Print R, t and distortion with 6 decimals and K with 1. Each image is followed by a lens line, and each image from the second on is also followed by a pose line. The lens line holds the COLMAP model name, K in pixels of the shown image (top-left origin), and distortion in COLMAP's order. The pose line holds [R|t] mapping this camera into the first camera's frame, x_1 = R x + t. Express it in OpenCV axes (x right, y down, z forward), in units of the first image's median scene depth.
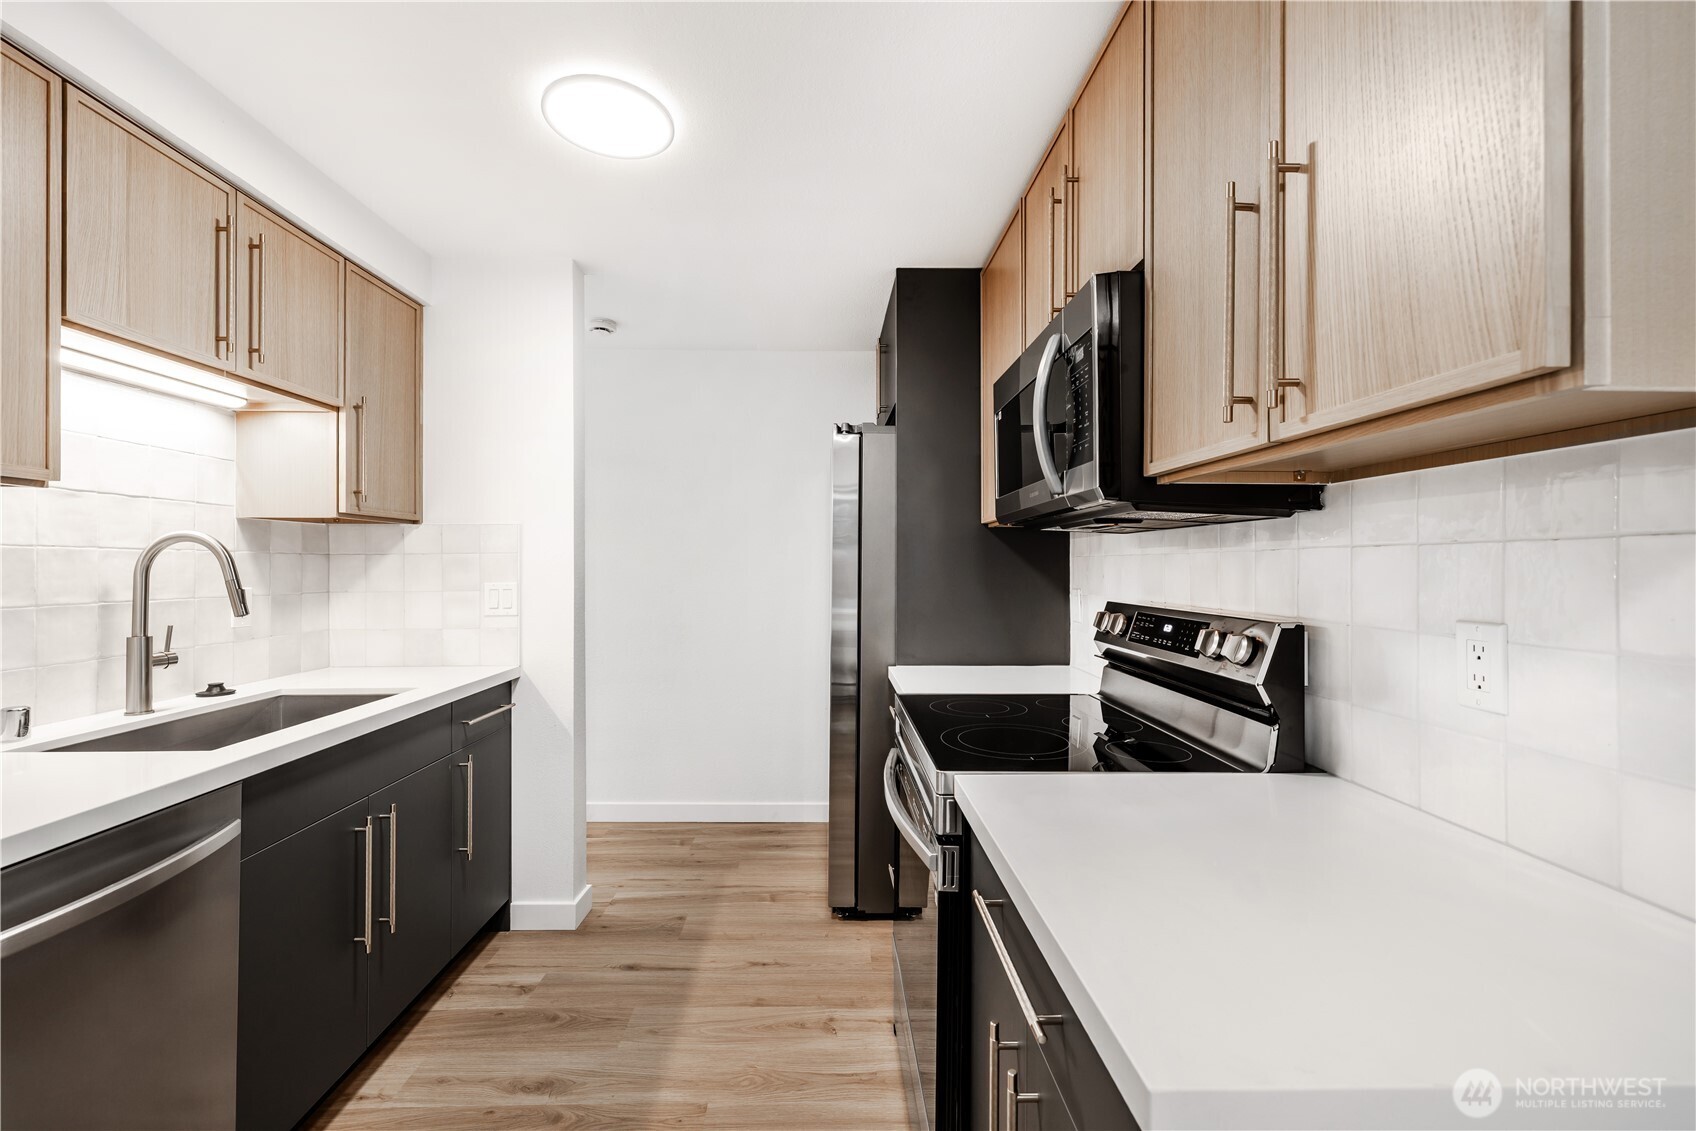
lens RADIAL K [[710.3, 0, 841.5], [0, 710.3, 562.4], [0, 0, 1]] dist [0.003369, 0.000165]
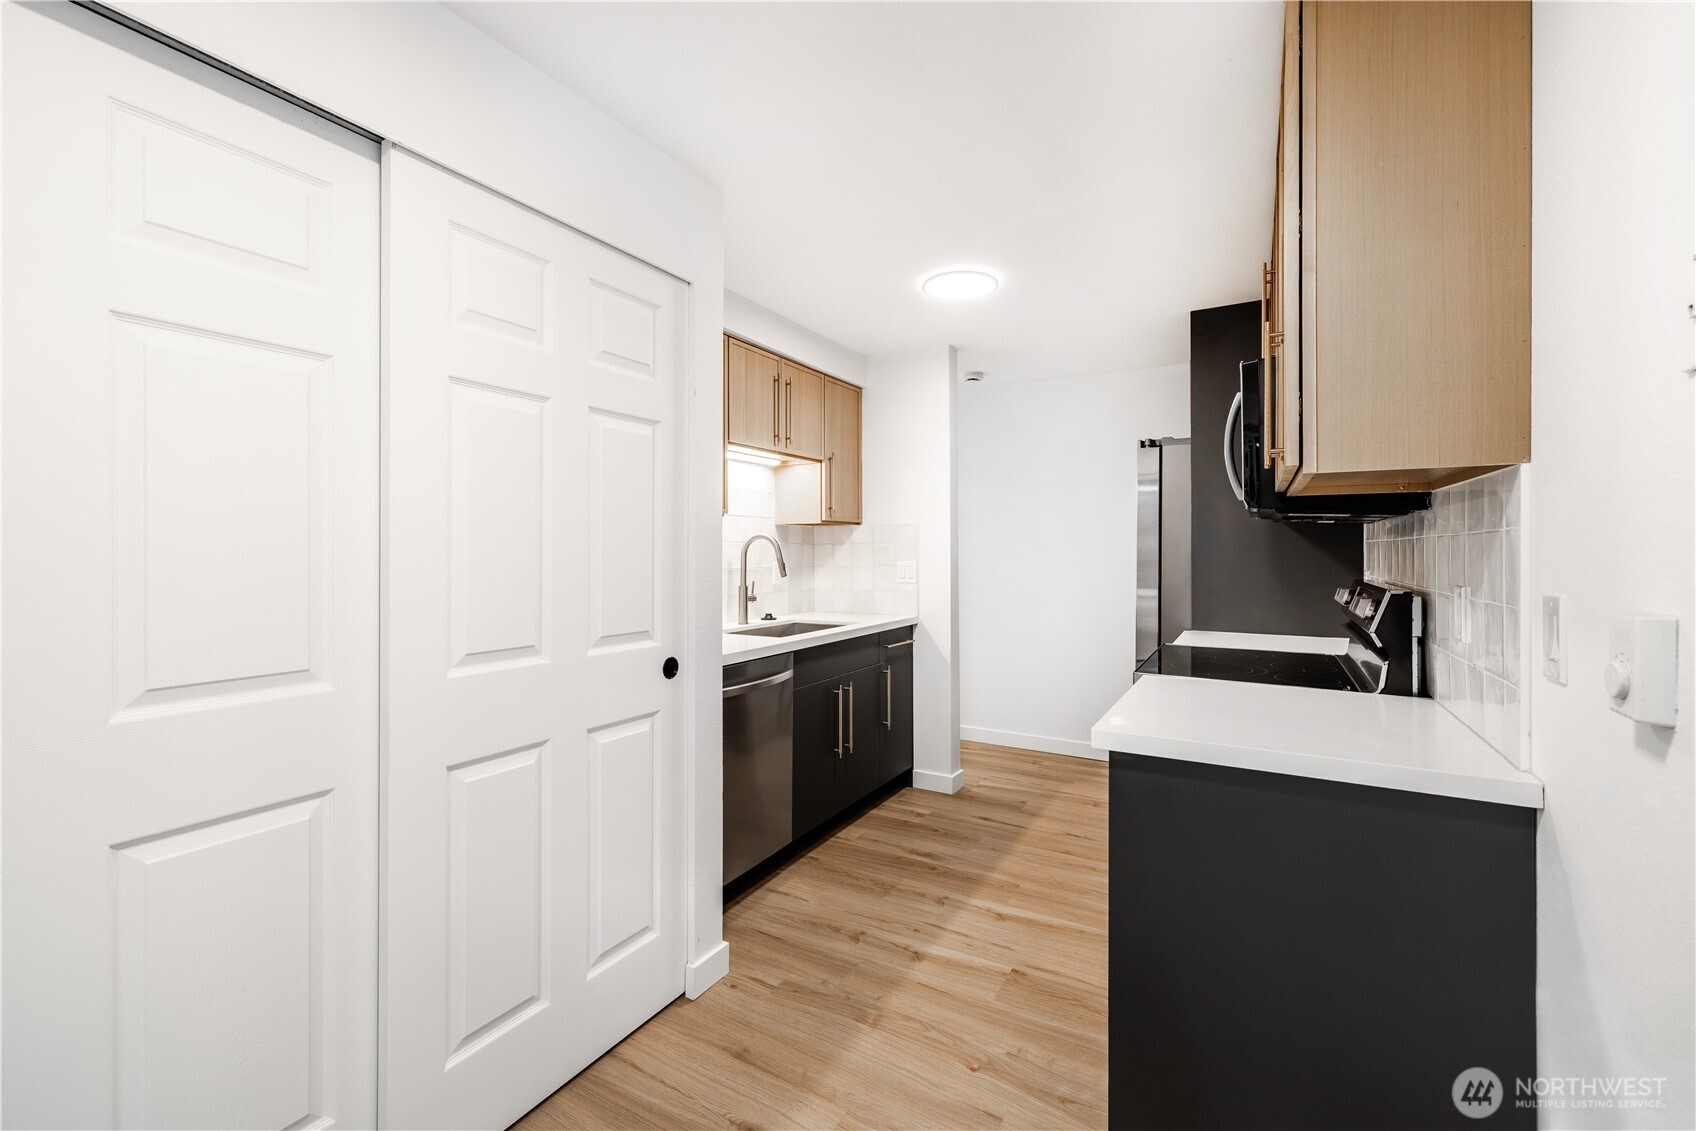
lens RADIAL K [[710.3, 0, 841.5], [0, 710.3, 562.4], [0, 0, 1]] dist [0.003369, 0.000165]
pose [[0.852592, 0.006486, -0.522537, 0.280441], [0.005186, 0.999769, 0.020871, -0.003325], [0.522551, -0.020504, 0.852361, -0.525605]]
